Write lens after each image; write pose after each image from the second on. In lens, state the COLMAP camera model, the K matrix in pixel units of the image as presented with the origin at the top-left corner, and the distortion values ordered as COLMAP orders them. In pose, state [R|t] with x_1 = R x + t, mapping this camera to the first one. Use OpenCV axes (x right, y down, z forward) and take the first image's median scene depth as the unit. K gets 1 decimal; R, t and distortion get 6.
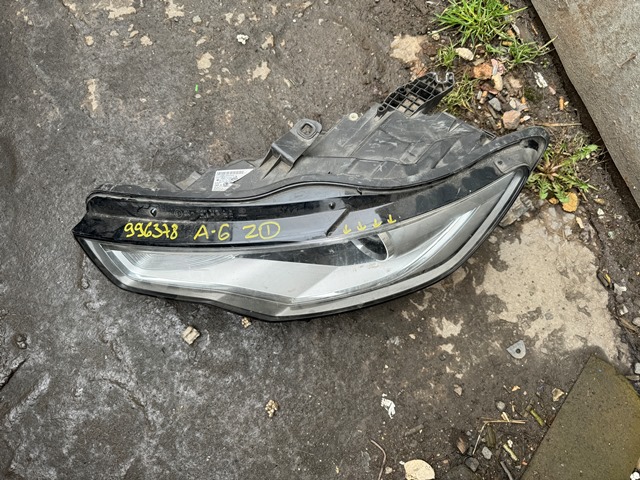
lens RADIAL K [[458.2, 0, 315.8], [0, 458.2, 239.3], [0, 0, 1]] dist [-0.004586, -0.008026]
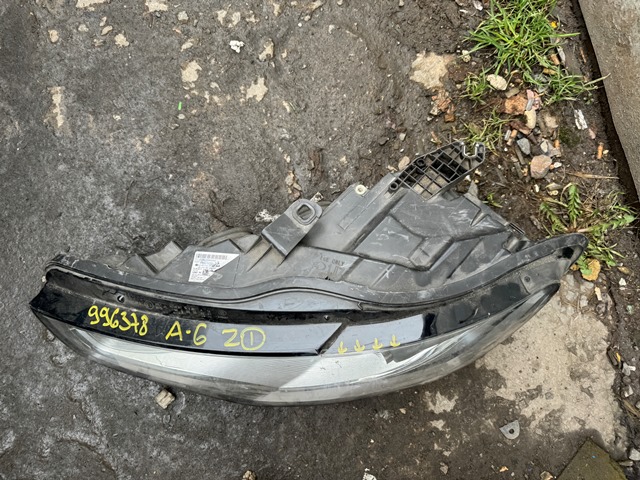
lens RADIAL K [[457.1, 0, 310.9], [0, 457.1, 242.1], [0, 0, 1]] dist [-0.007467, -0.004596]
pose [[0.997547, 0.069137, 0.010997, -0.010408], [-0.070003, 0.983559, 0.166467, -0.270136], [0.000693, -0.166828, 0.985986, 0.134757]]
